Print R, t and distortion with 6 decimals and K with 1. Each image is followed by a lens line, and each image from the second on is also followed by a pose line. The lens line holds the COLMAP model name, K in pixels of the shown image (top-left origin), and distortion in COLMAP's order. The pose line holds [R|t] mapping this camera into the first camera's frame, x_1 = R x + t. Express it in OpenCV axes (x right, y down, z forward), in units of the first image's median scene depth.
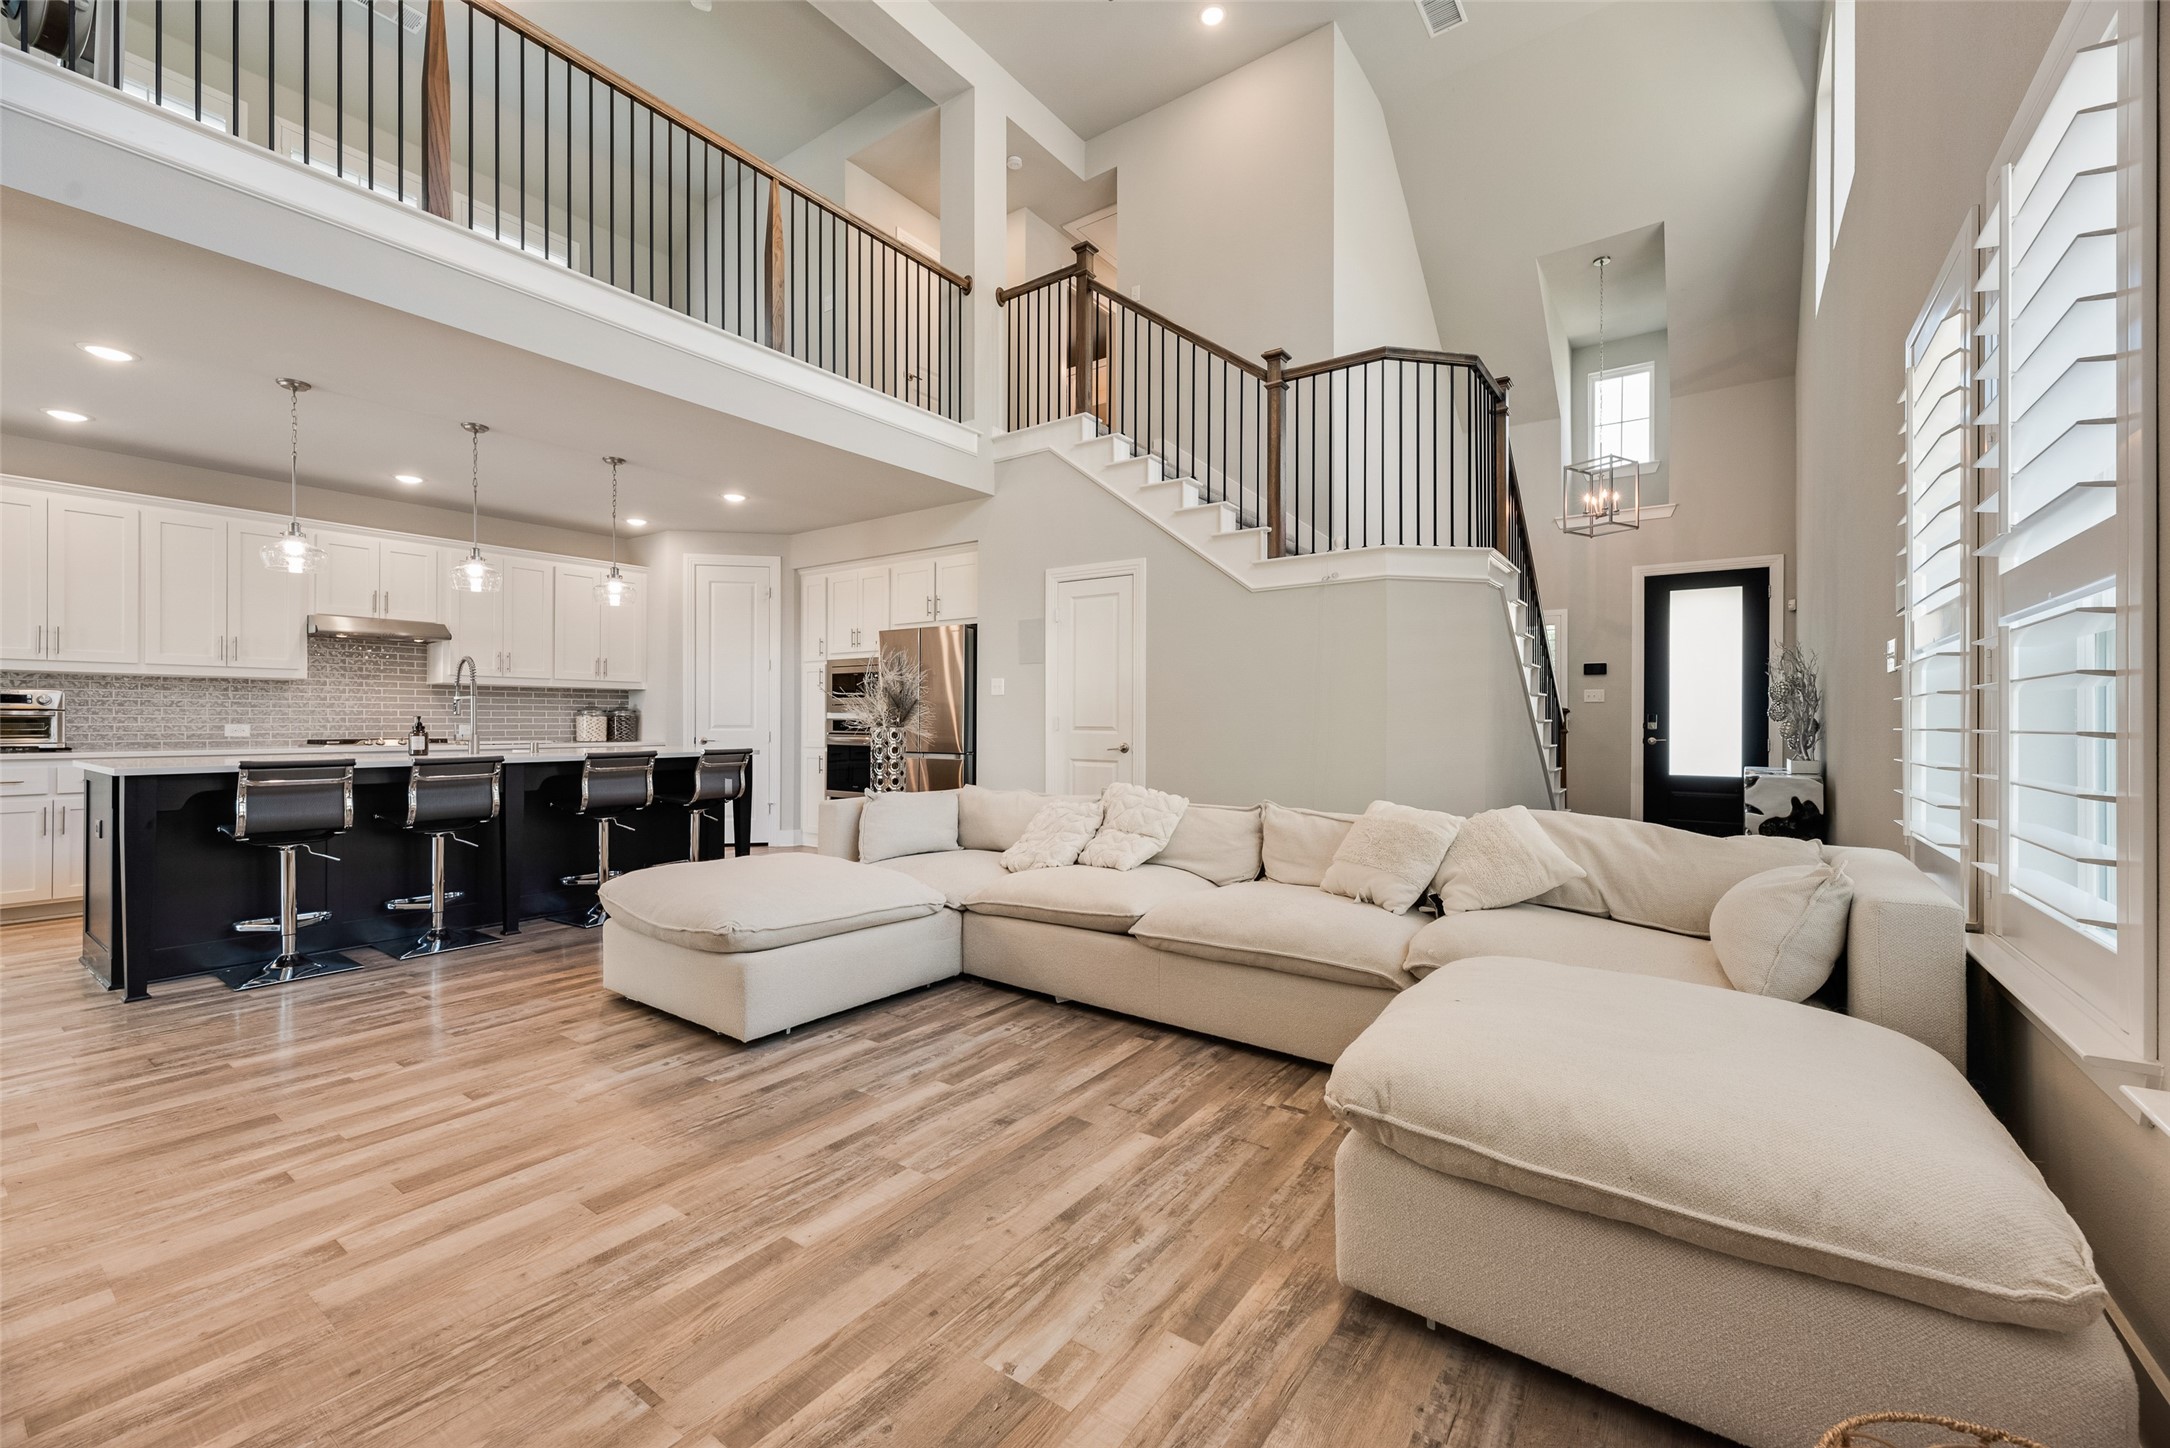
lens RADIAL K [[876.2, 0, 1084.2], [0, 876.2, 716.0], [0, 0, 1]] dist [0.006507, -0.000301]
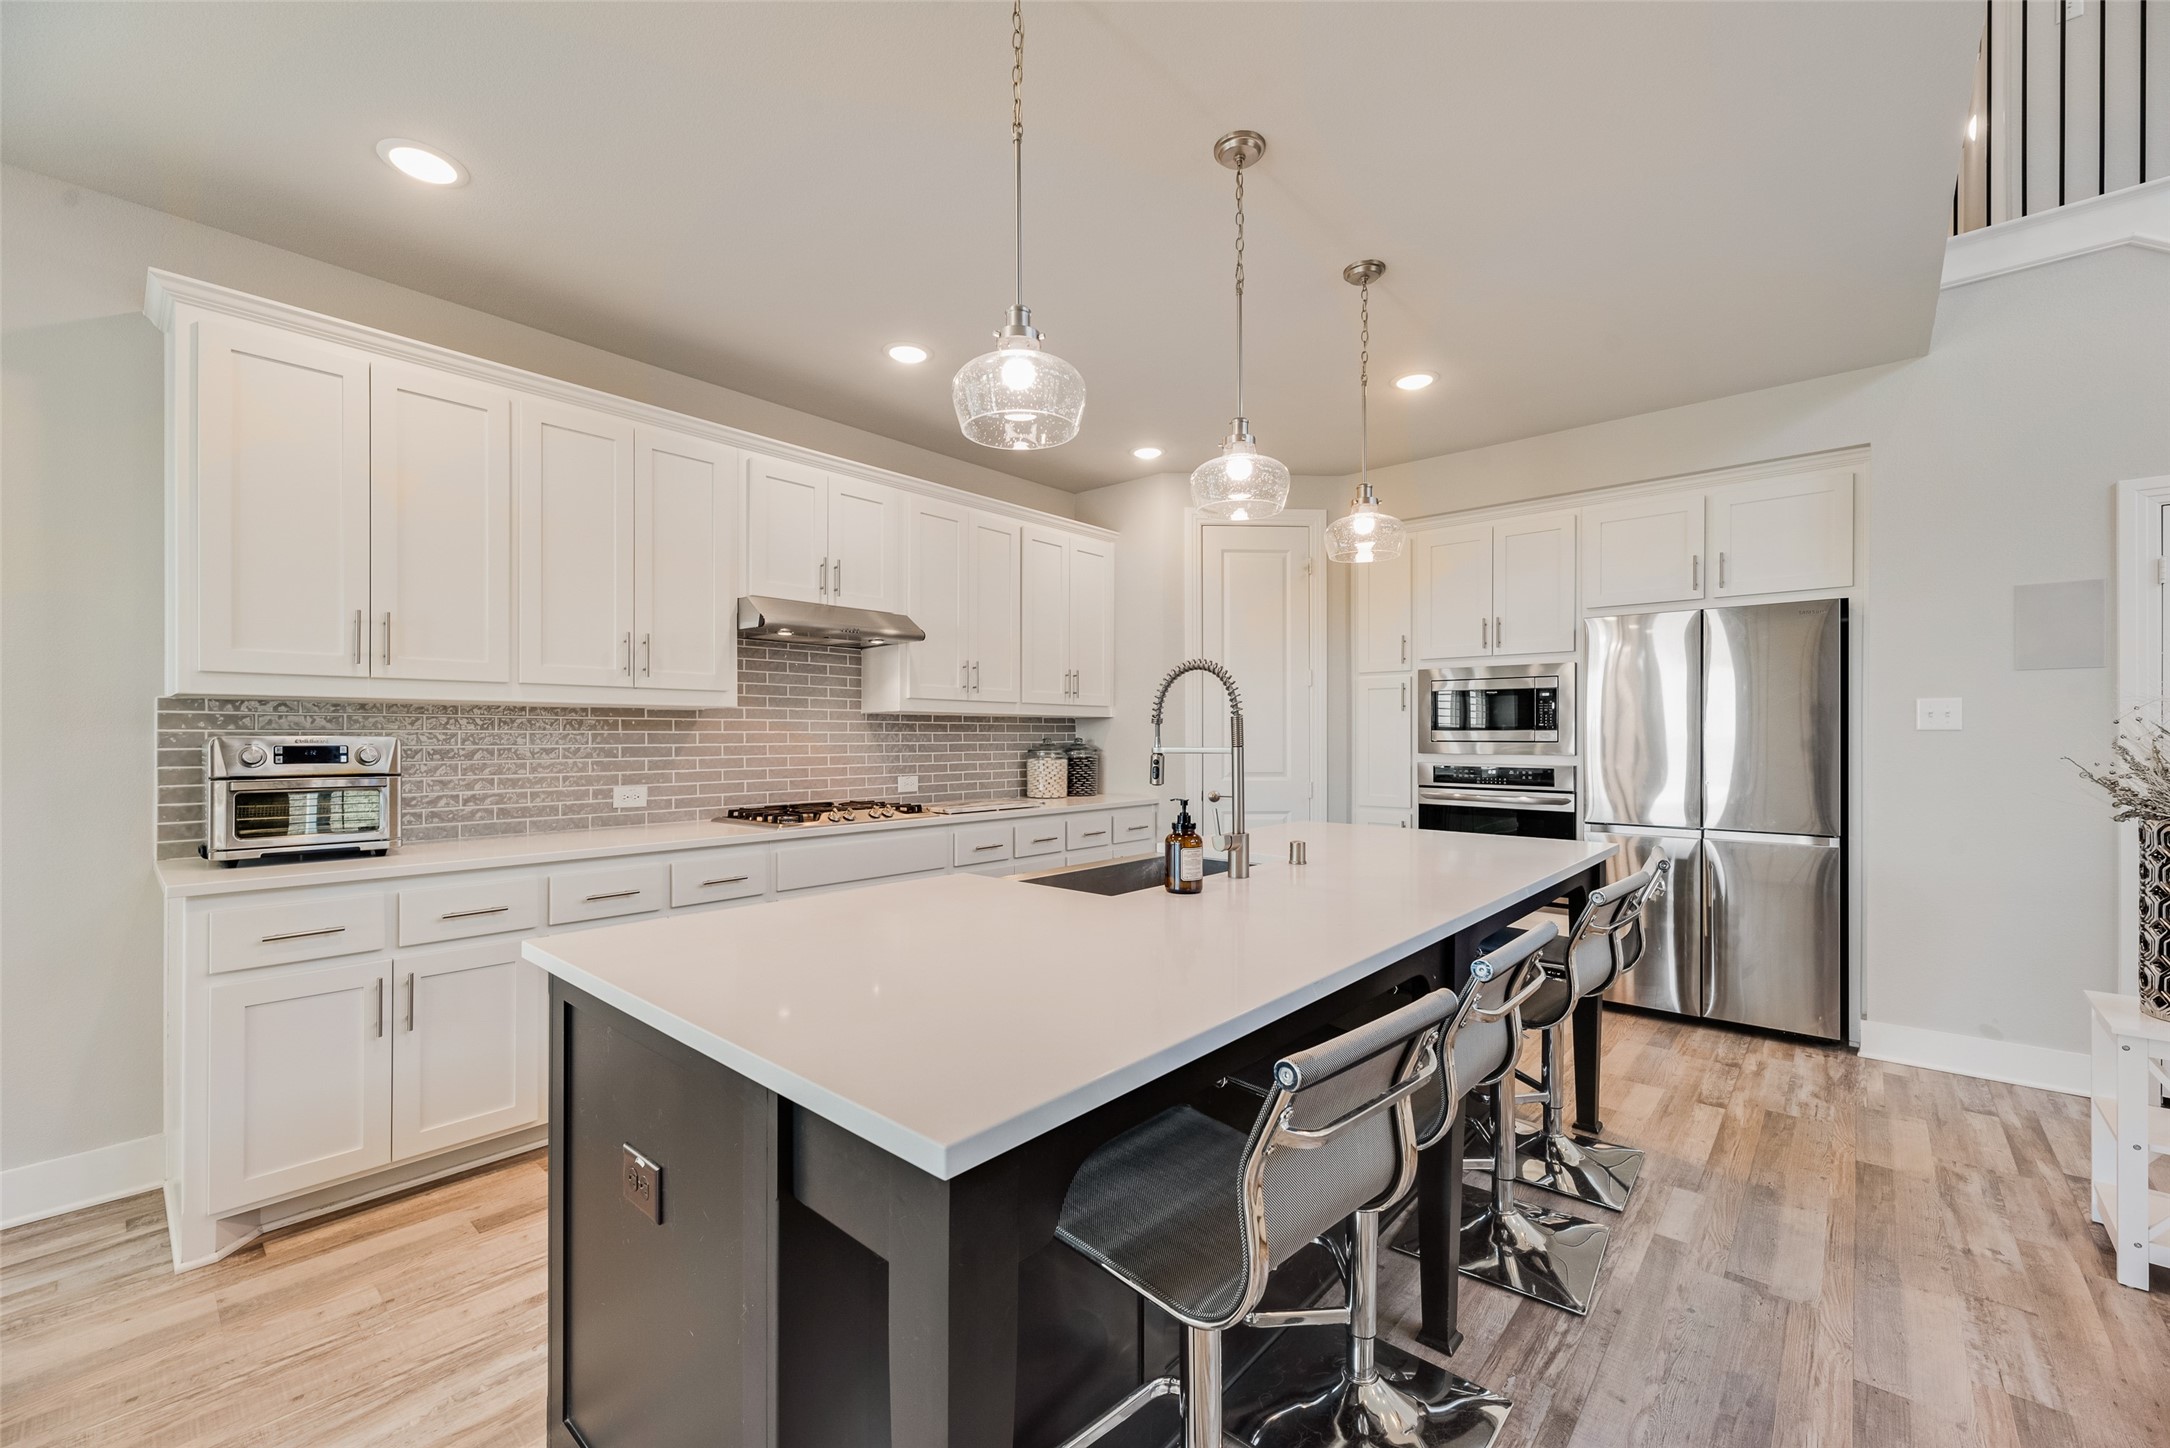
lens RADIAL K [[868.8, 0, 1088.7], [0, 868.8, 735.5], [0, 0, 1]] dist [0.002904, -0.000646]
pose [[0.995168, -0.001450, -0.098177, -1.085898], [0.001935, 0.999986, 0.004842, -0.047645], [0.098168, -0.005009, 0.995157, 0.823062]]
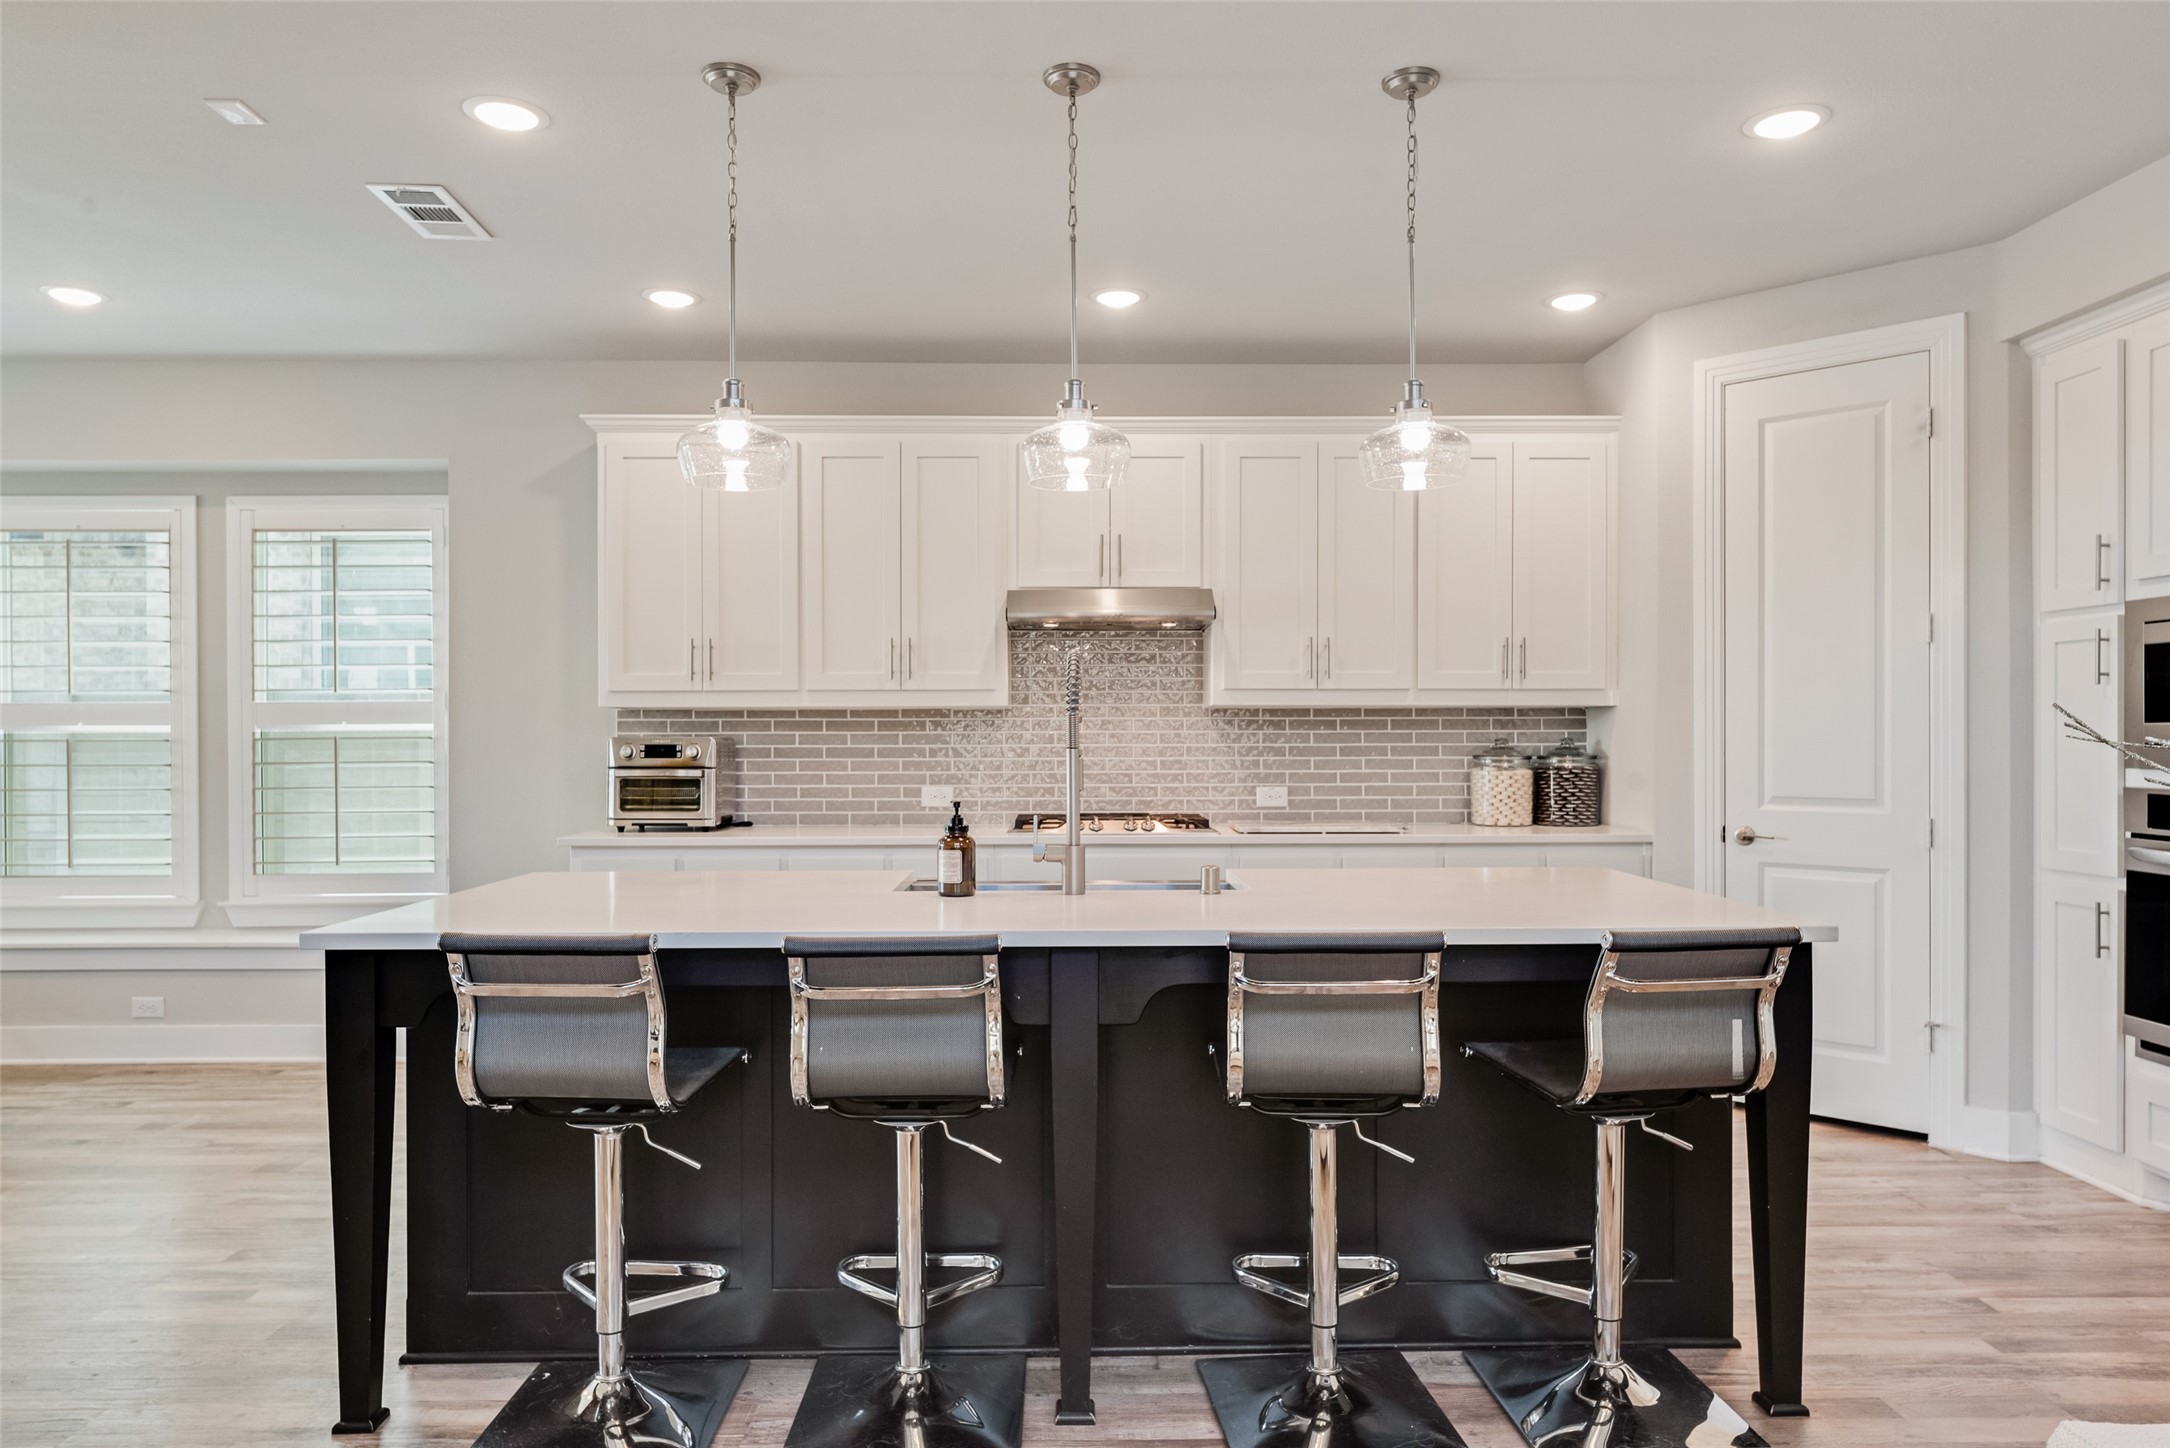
lens RADIAL K [[1409.6, 0, 1084.9], [0, 1409.6, 739.7], [0, 0, 1]] dist [0.003316, -0.001456]
pose [[0.602425, -0.002521, -0.798172, -0.263924], [0.007651, 0.999967, 0.002617, -0.042205], [0.798139, -0.007683, 0.602425, 0.919209]]
